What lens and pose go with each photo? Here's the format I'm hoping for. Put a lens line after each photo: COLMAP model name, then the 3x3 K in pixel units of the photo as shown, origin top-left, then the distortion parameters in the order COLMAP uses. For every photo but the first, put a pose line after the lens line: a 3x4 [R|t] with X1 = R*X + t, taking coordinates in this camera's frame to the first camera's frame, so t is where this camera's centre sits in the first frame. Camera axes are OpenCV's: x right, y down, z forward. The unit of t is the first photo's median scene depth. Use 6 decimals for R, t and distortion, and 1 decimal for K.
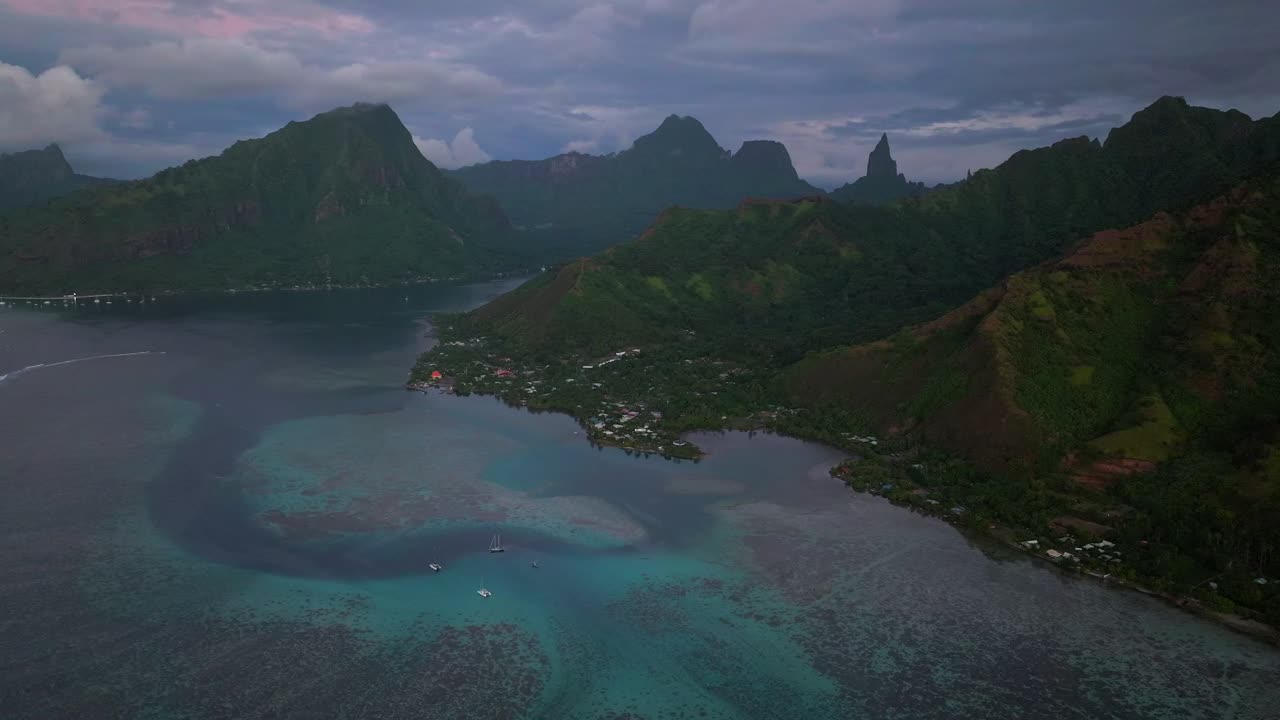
lens RADIAL K [[974.7, 0, 647.8], [0, 974.7, 359.5], [0, 0, 1]] dist [0.023222, 0.005789]
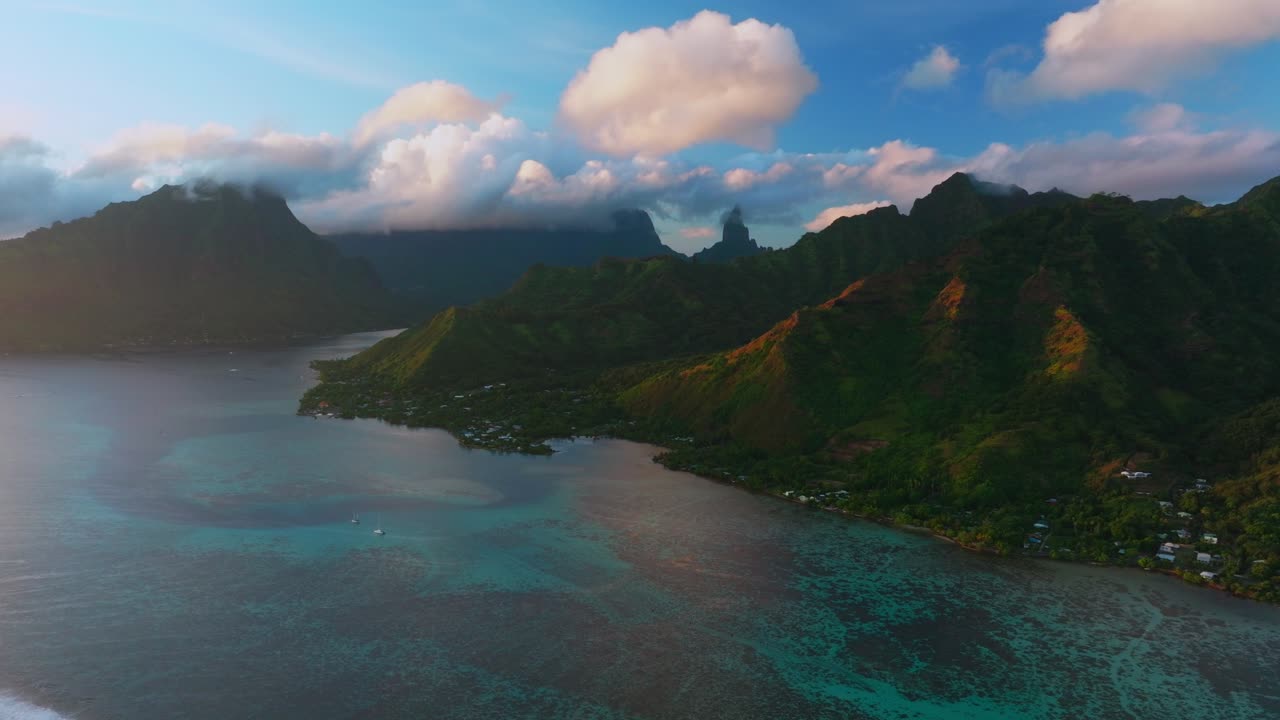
lens RADIAL K [[975.8, 0, 650.8], [0, 975.8, 359.4], [0, 0, 1]] dist [0.036822, -0.005474]
pose [[0.991391, -0.013240, 0.130262, 0.018347], [0.022137, 0.997501, -0.067088, 0.065492], [-0.129048, 0.069394, 0.989207, -0.246769]]
